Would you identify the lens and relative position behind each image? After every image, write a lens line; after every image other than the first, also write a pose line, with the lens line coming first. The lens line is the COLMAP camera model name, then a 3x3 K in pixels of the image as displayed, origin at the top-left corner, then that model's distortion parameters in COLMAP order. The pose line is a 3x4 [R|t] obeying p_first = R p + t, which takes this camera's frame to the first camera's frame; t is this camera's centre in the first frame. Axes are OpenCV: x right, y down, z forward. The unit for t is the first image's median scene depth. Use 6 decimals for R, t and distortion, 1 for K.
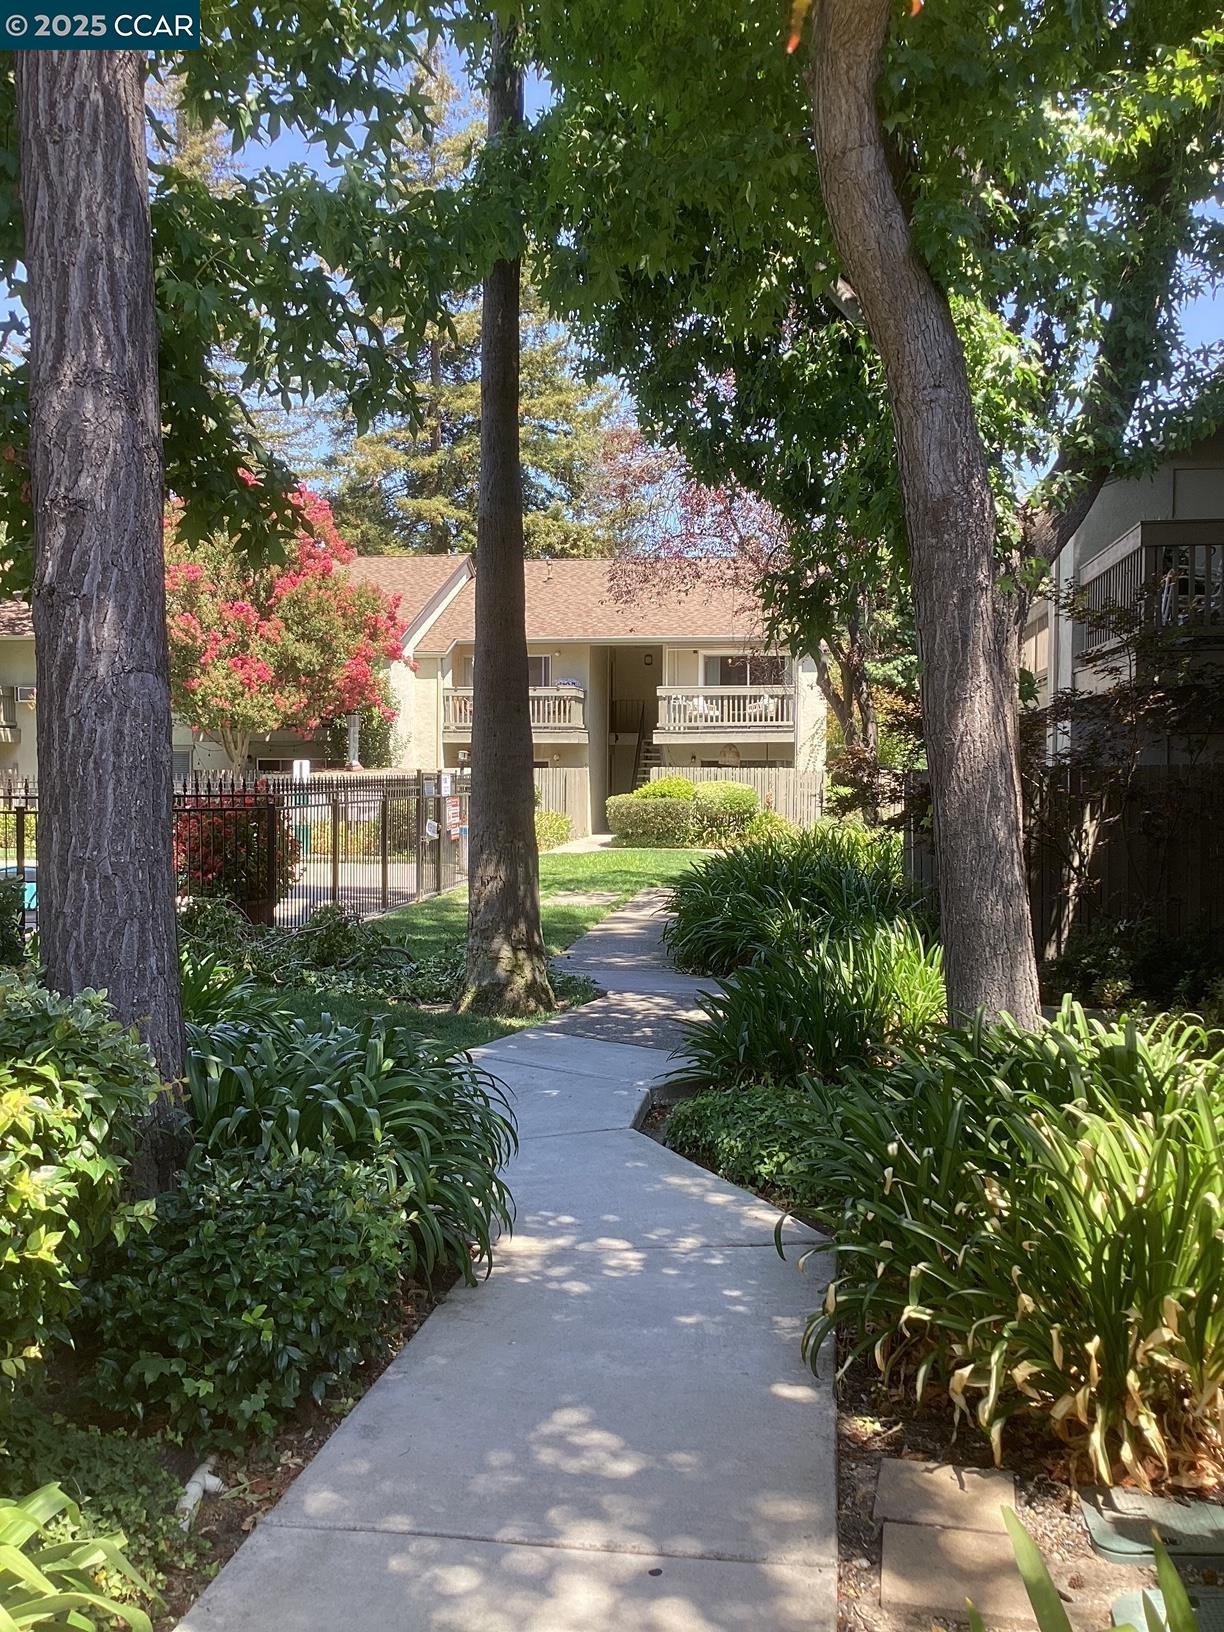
lens RADIAL K [[1480.0, 0, 609.1], [0, 1480.0, 814.2], [0, 0, 1]] dist [0.042173, 0.000000]
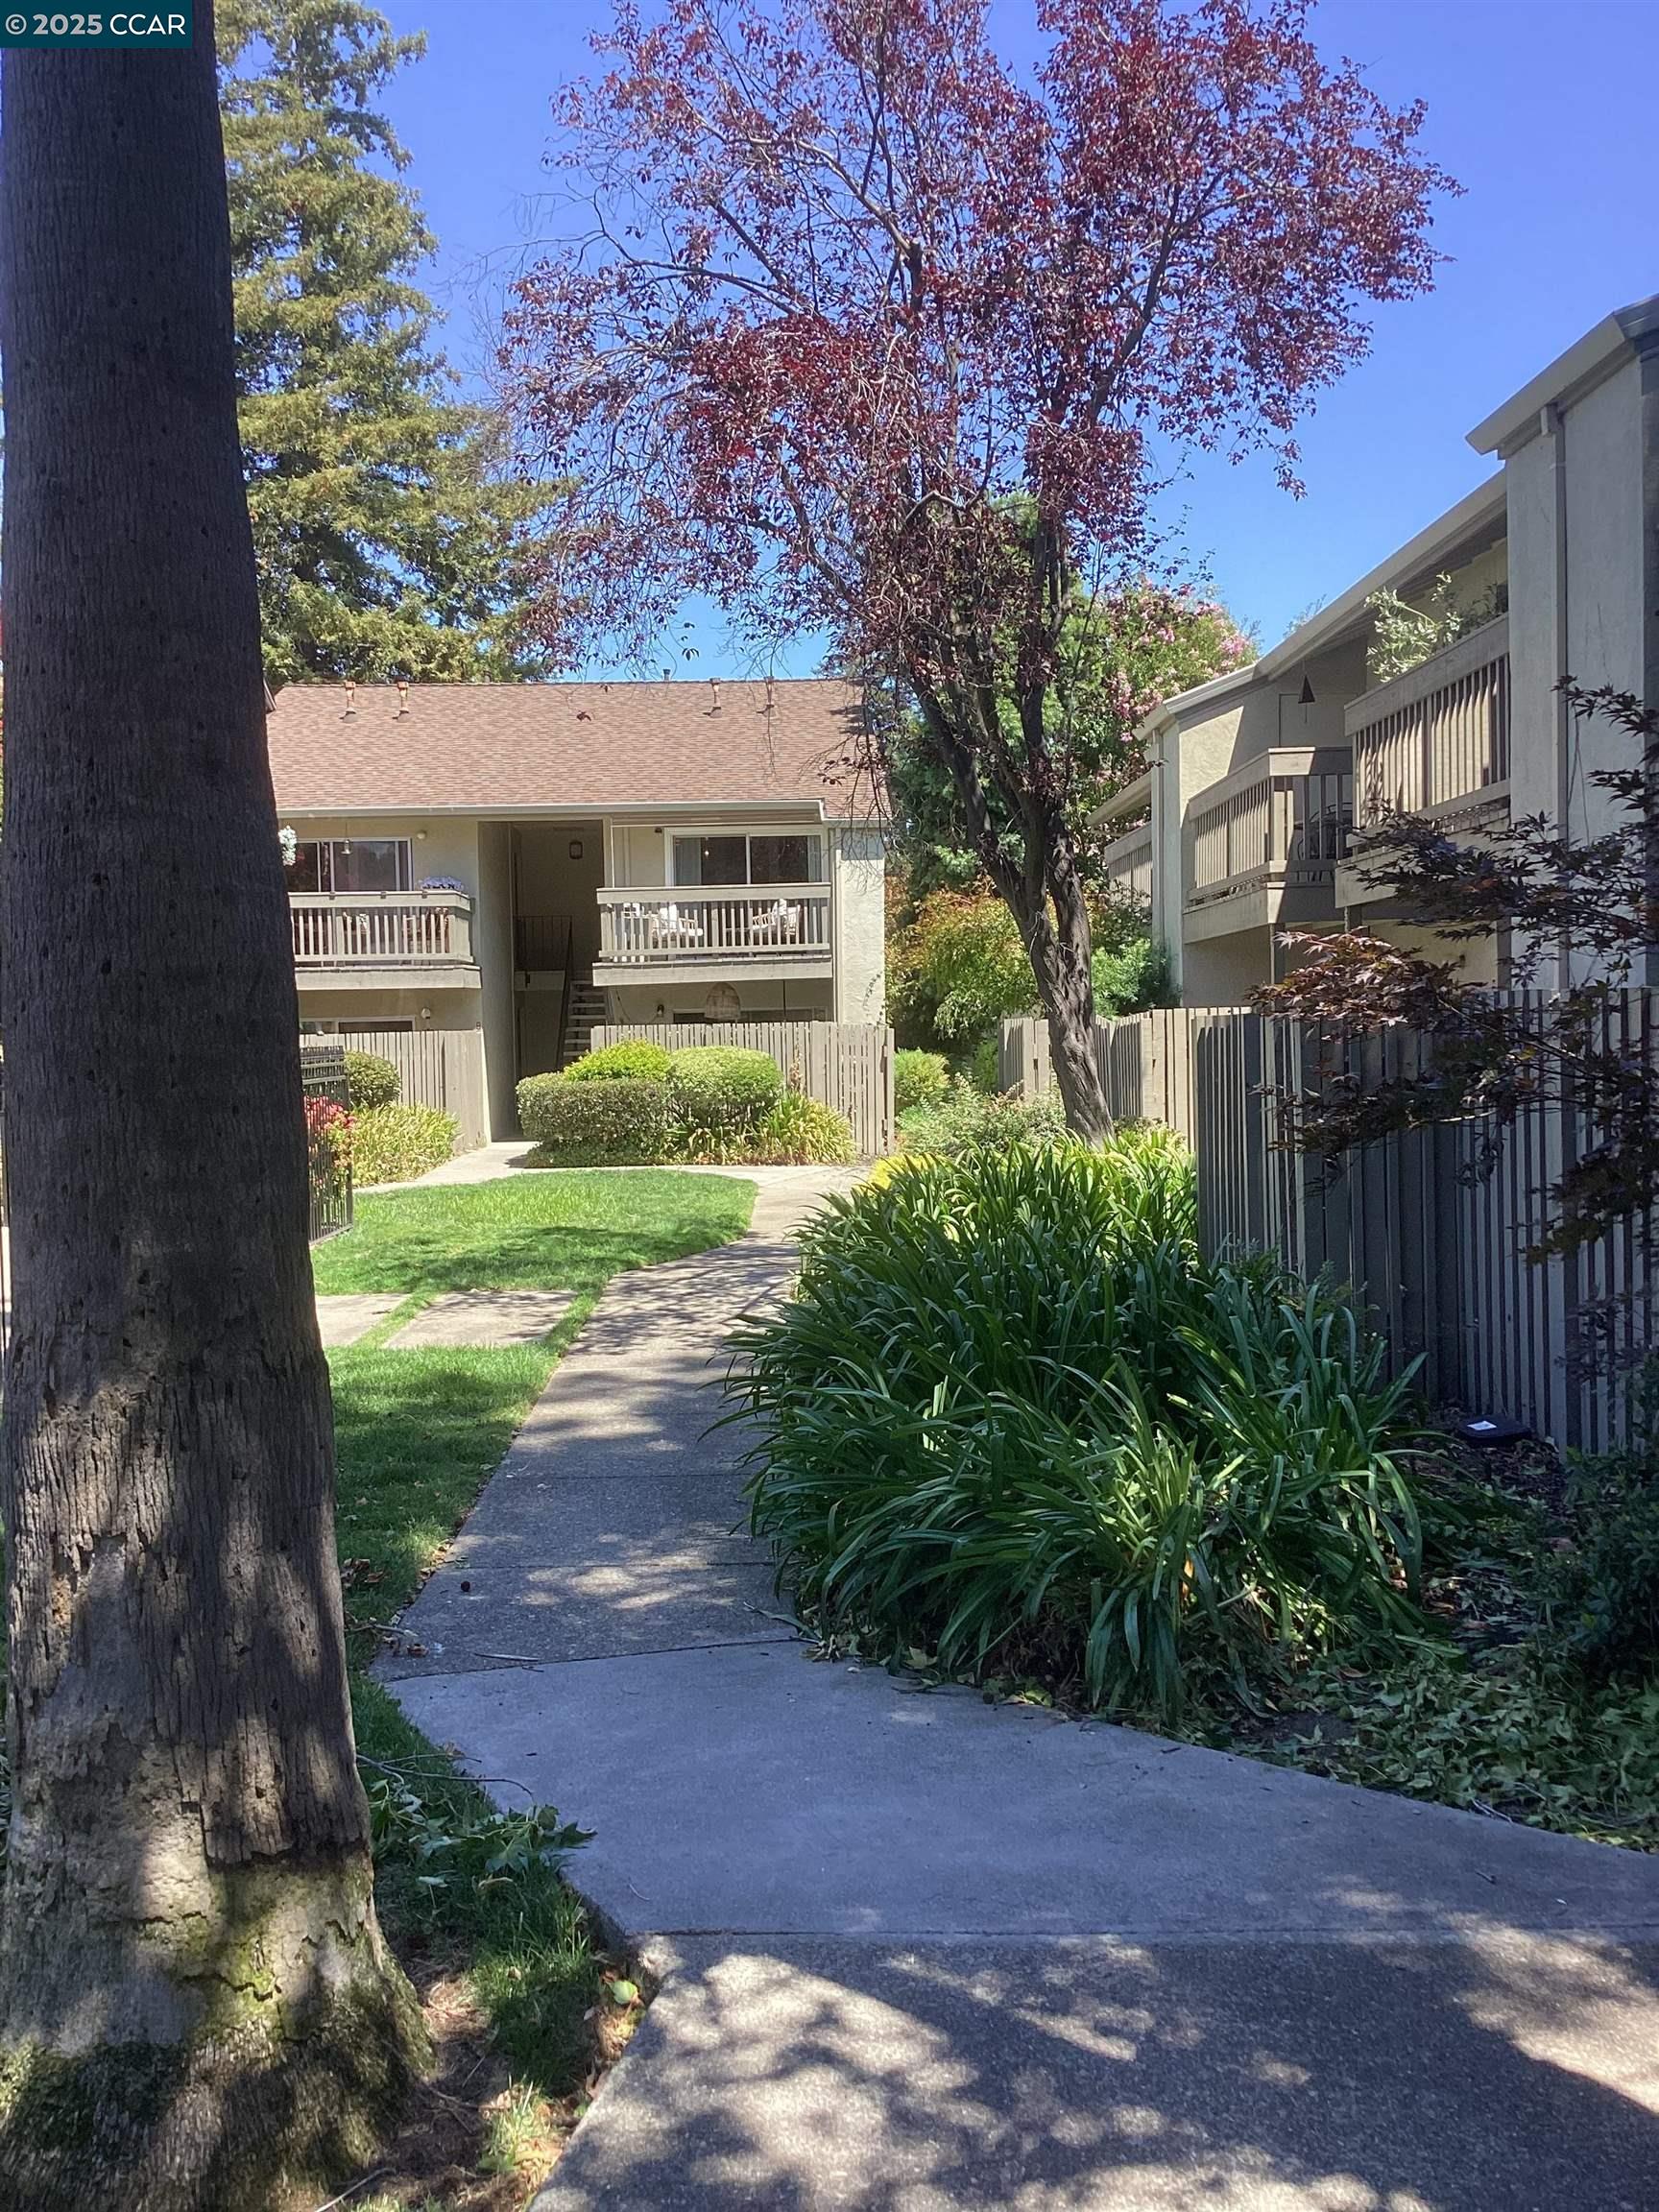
lens RADIAL K [[2005.9, 0, 844.2], [0, 2005.9, 1121.0], [0, 0, 1]] dist [0.042173, 0.000000]
pose [[0.985701, -0.033502, 0.165138, -0.005498], [0.030940, 0.999358, 0.018063, -0.005460], [-0.165637, -0.012695, 0.986105, 0.198309]]
